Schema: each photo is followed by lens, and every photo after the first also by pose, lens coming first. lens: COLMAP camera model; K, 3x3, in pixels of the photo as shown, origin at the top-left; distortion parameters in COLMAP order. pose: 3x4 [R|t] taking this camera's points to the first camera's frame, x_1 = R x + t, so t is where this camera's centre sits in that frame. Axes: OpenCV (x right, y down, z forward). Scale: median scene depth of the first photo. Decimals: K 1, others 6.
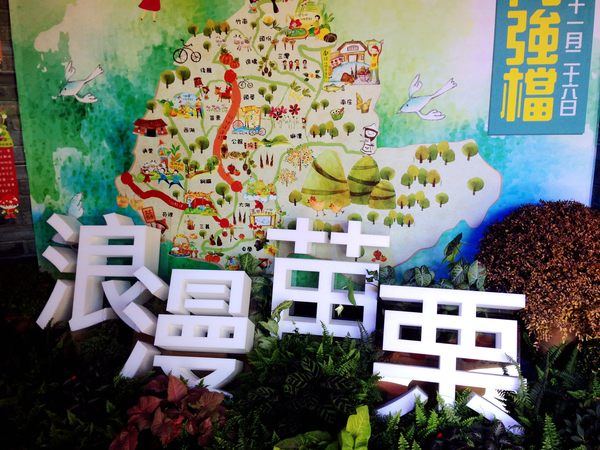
lens RADIAL K [[573.7, 0, 299.5], [0, 573.7, 225.3], [0, 0, 1]] dist [0.031577, 0.000000]
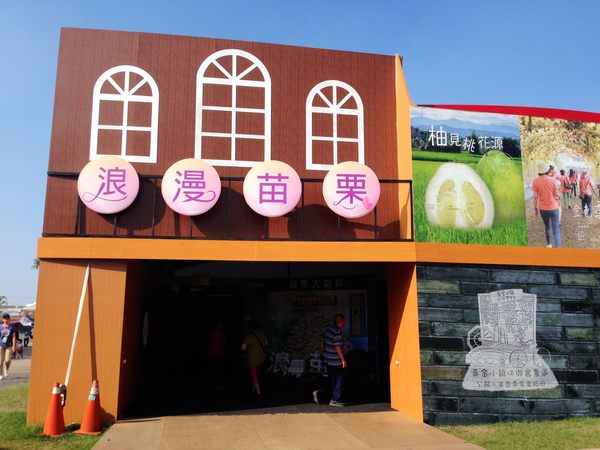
lens RADIAL K [[573.7, 0, 299.7], [0, 573.7, 225.4], [0, 0, 1]] dist [0.031577, 0.000000]
pose [[0.961066, -0.025213, -0.275167, 1.351430], [-0.081947, 0.925021, -0.370972, 0.892287], [0.263889, 0.379078, 0.886940, -4.205777]]
